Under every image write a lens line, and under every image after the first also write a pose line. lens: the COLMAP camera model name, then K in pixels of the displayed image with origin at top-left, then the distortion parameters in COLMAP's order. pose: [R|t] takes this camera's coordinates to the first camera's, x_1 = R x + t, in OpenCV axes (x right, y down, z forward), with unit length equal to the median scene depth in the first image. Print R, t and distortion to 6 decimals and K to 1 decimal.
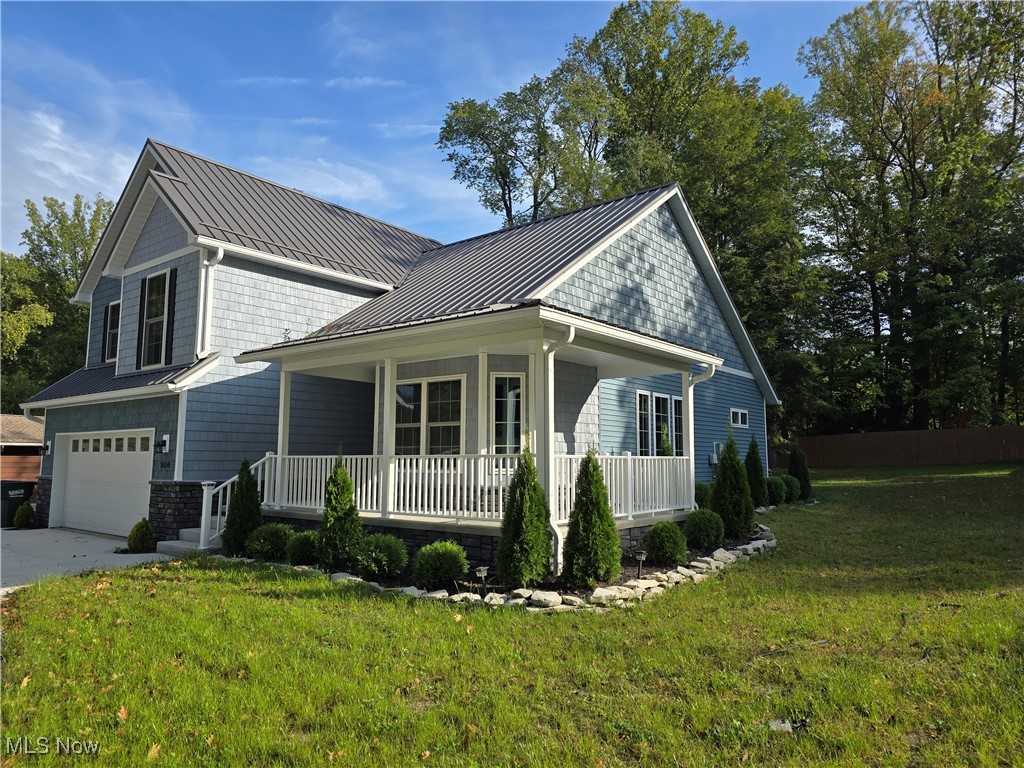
lens RADIAL K [[694.4, 0, 500.0], [0, 694.4, 379.7], [0, 0, 1]] dist [0.058574, -0.065161]
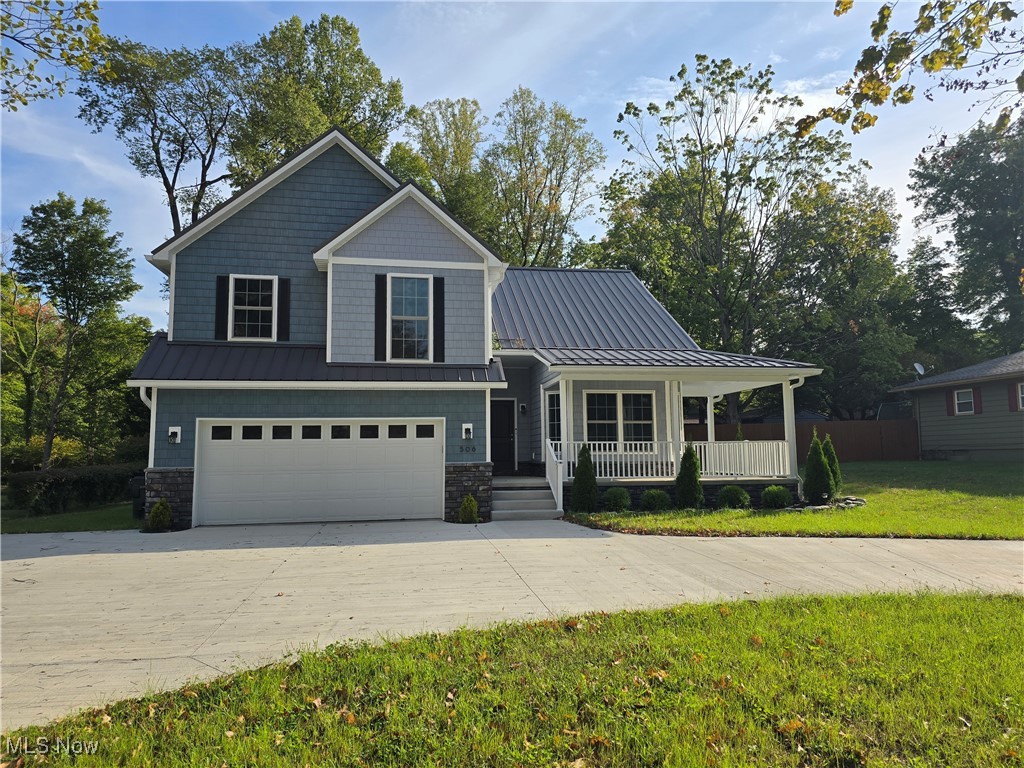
lens RADIAL K [[694.4, 0, 500.0], [0, 694.4, 379.7], [0, 0, 1]] dist [0.058574, -0.065161]
pose [[0.665078, 0.070836, 0.743407, -1.401979], [-0.077234, 0.996677, -0.025873, 0.033821], [-0.742770, -0.040208, 0.668339, 0.206584]]
